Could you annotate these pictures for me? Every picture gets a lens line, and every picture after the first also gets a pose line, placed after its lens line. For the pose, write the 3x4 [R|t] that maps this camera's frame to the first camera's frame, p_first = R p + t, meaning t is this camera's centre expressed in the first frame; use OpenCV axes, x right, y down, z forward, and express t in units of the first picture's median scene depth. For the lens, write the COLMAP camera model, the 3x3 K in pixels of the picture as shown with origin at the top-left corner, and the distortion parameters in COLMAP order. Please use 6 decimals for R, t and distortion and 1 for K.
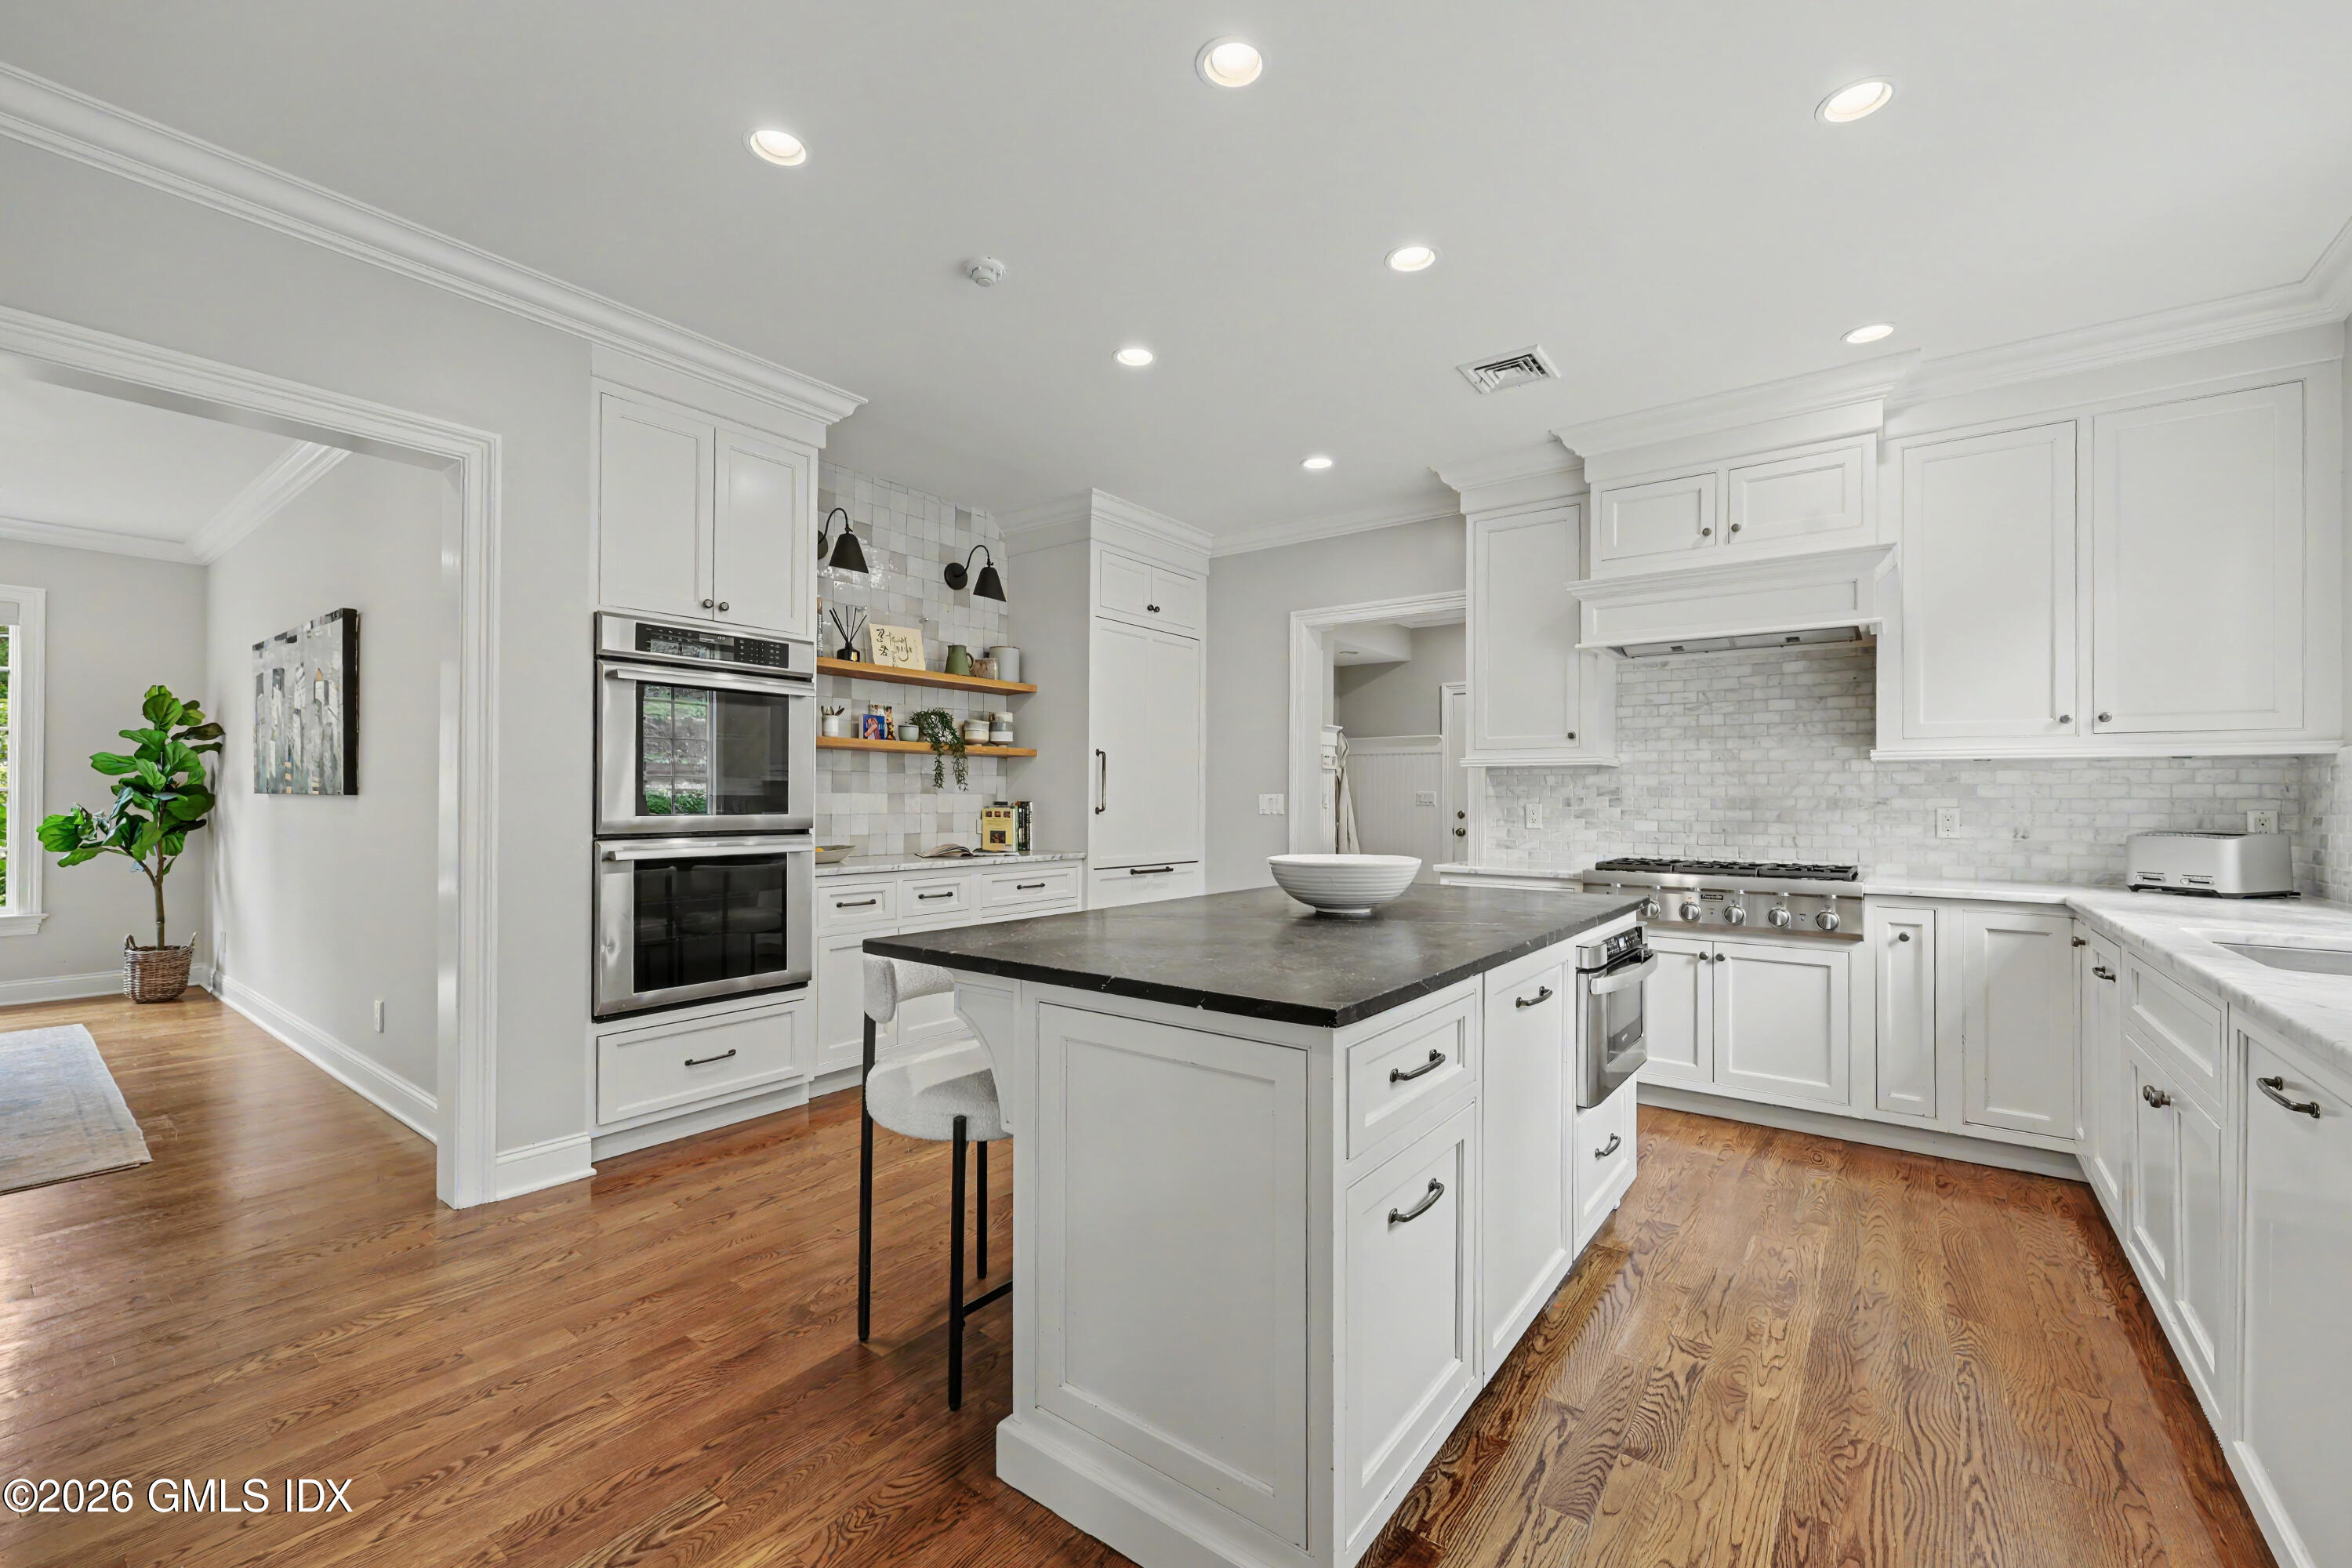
lens RADIAL K [[938.7, 0, 1188.5], [0, 938.7, 789.9], [0, 0, 1]] dist [-0.000298, 0.000255]
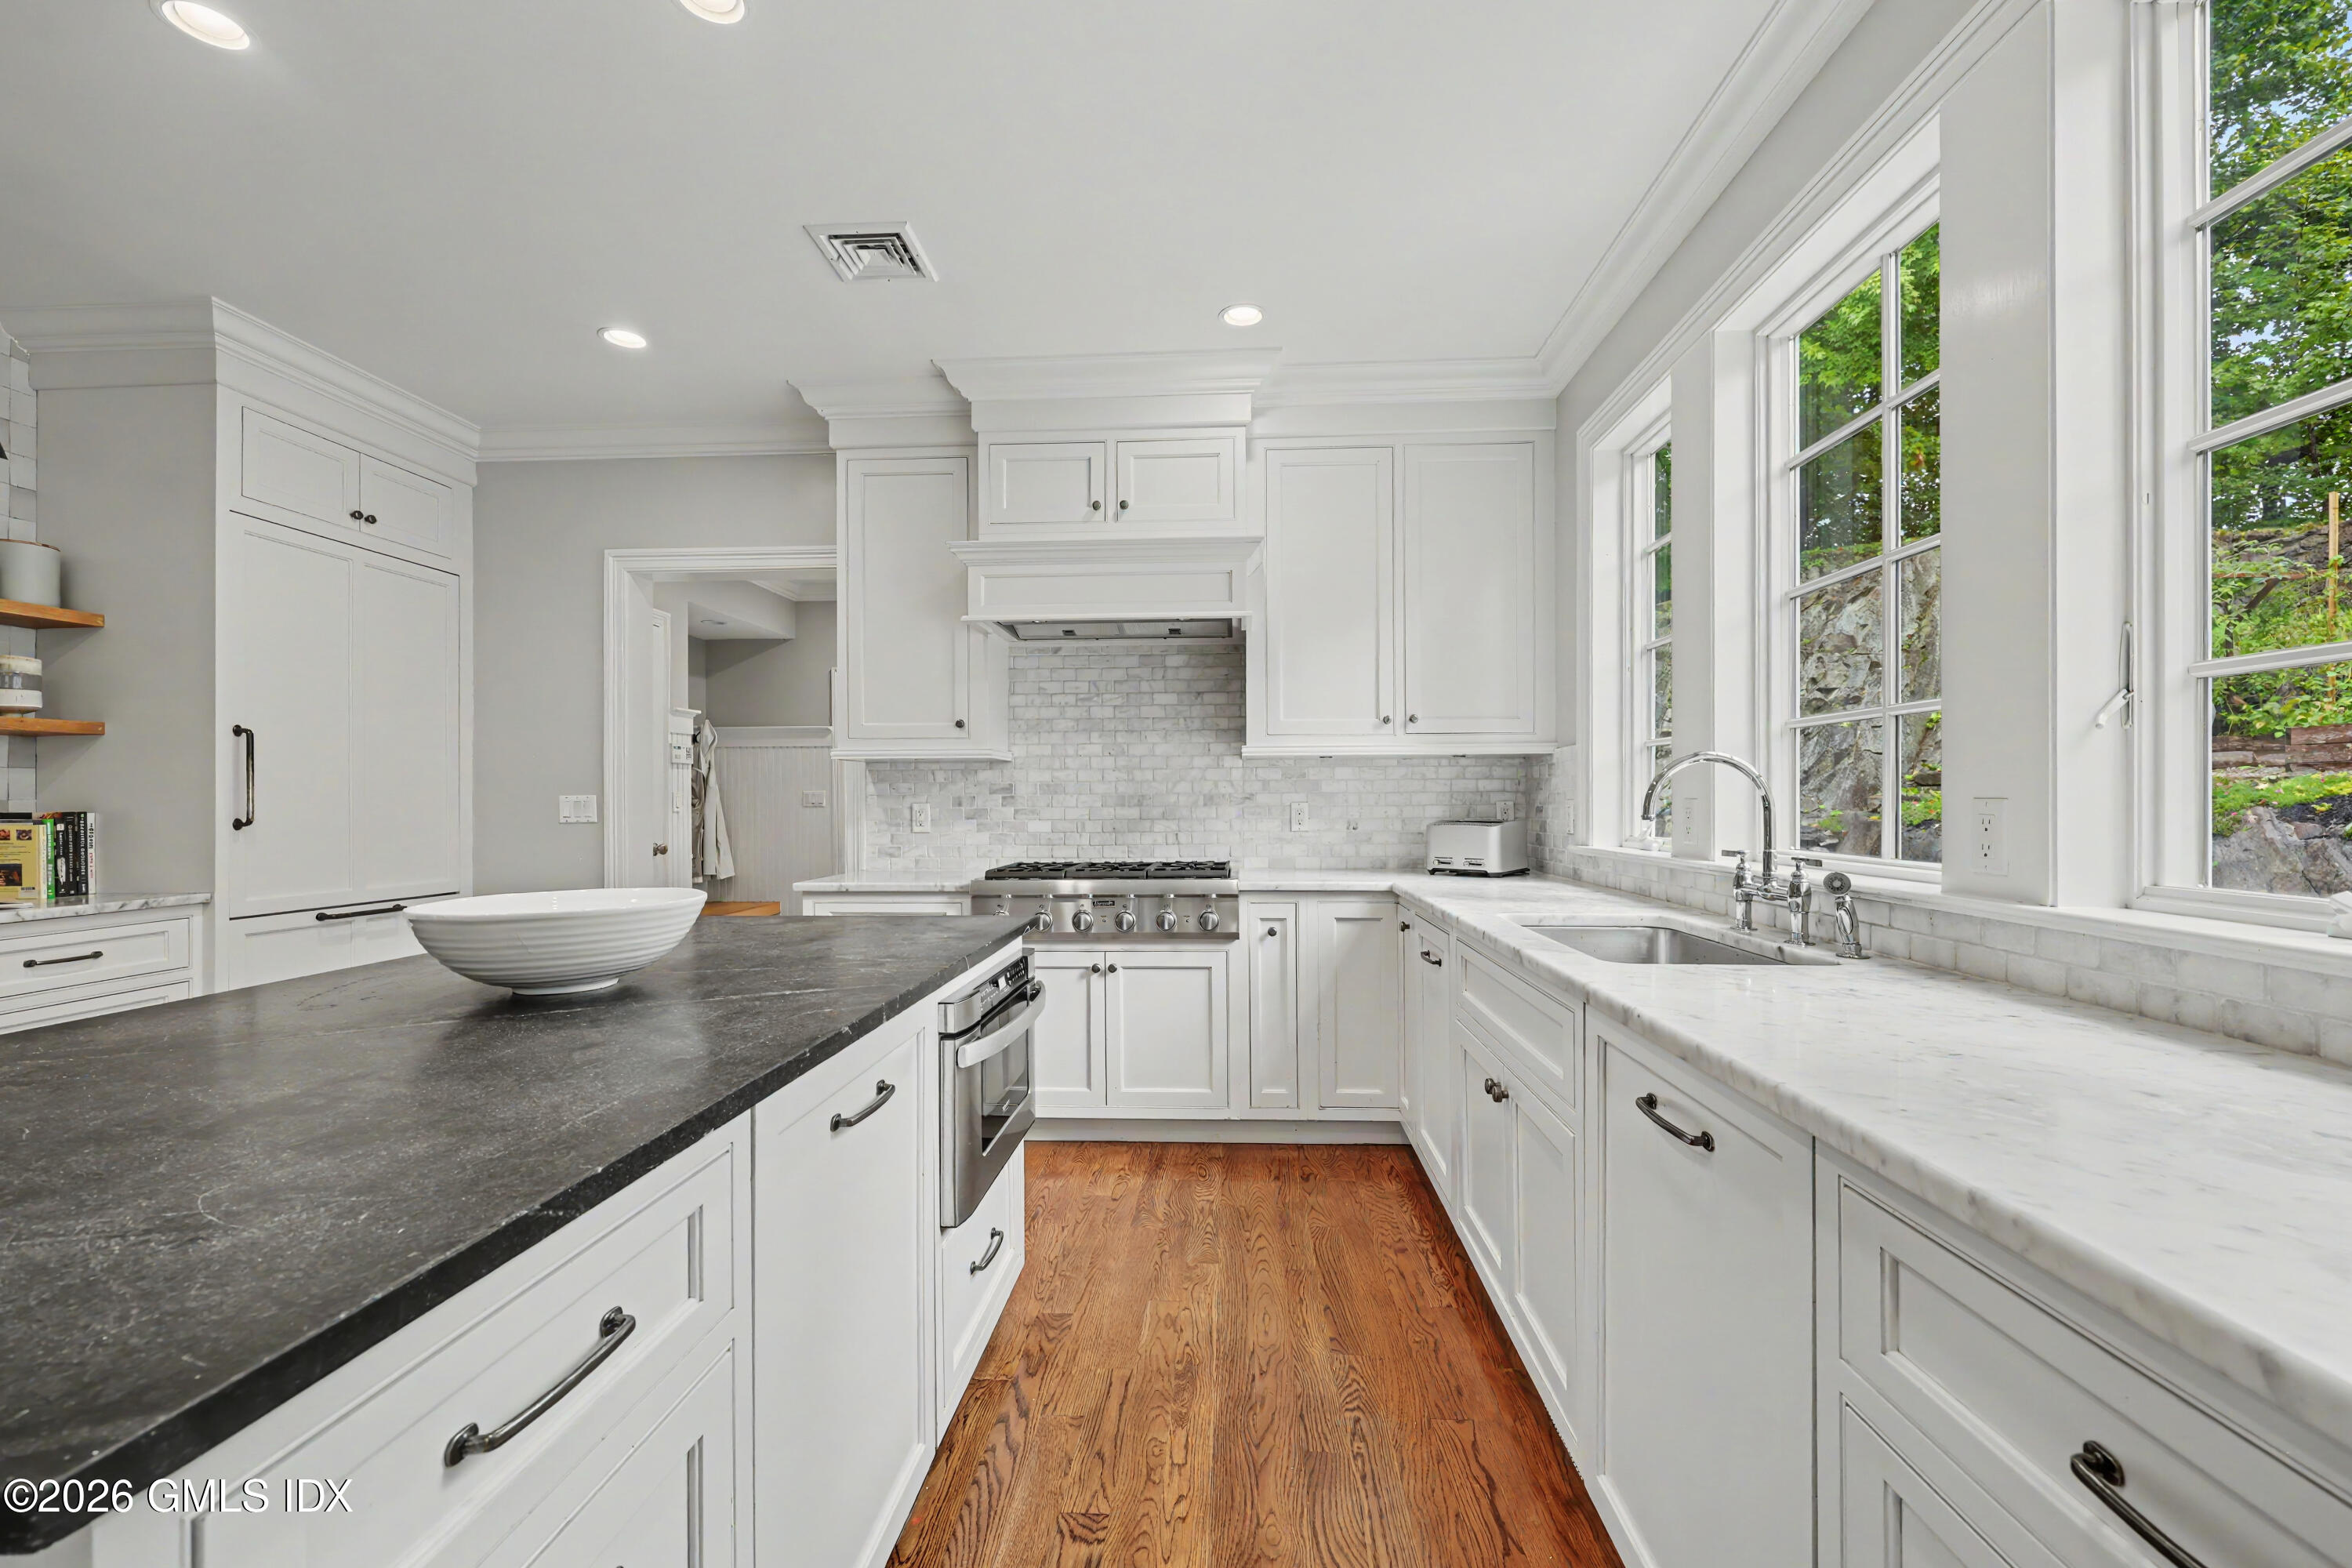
lens RADIAL K [[938.7, 0, 1188.5], [0, 938.7, 789.9], [0, 0, 1]] dist [-0.000298, 0.000255]
pose [[0.824994, -0.005361, 0.565117, 0.110114], [0.005397, 0.999984, 0.001607, 0.002661], [-0.565116, 0.001724, 0.825009, 0.199771]]
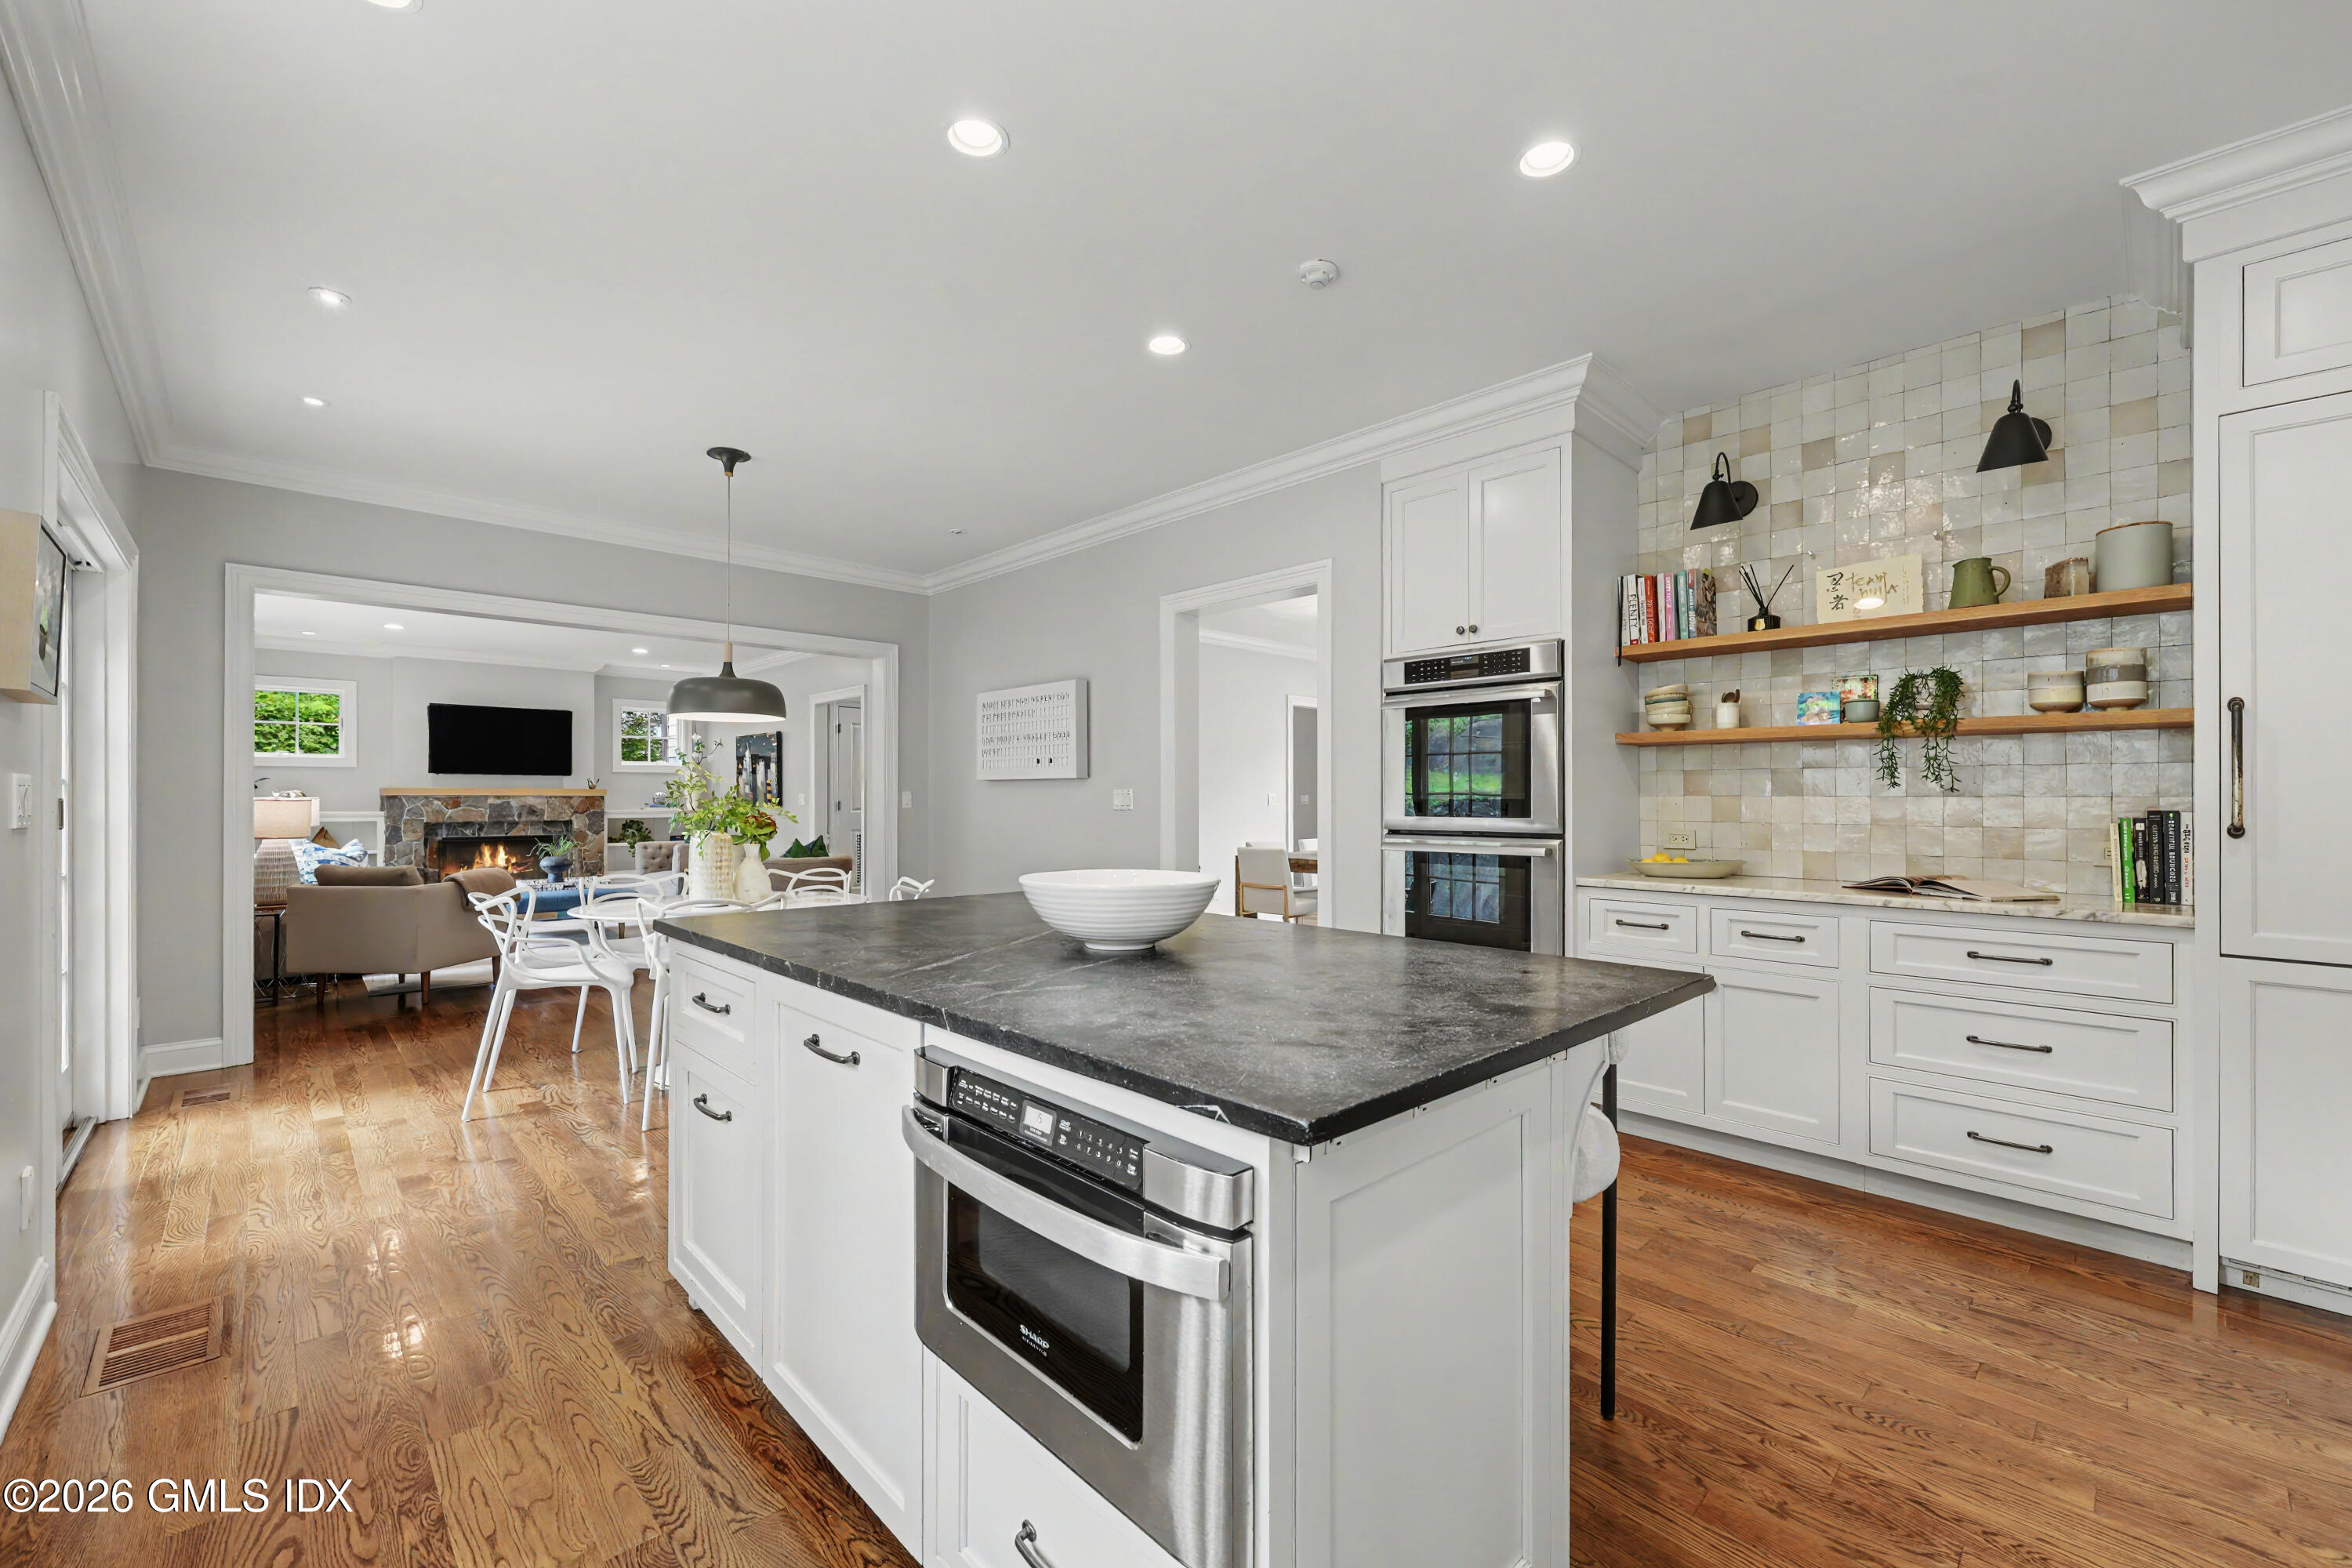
lens RADIAL K [[938.7, 0, 1188.5], [0, 938.7, 789.9], [0, 0, 1]] dist [-0.000298, 0.000255]
pose [[-0.143481, -0.014015, -0.989554, 0.680320], [0.005599, 0.999872, -0.014973, 0.009701], [0.989637, -0.007689, -0.143384, 0.866568]]
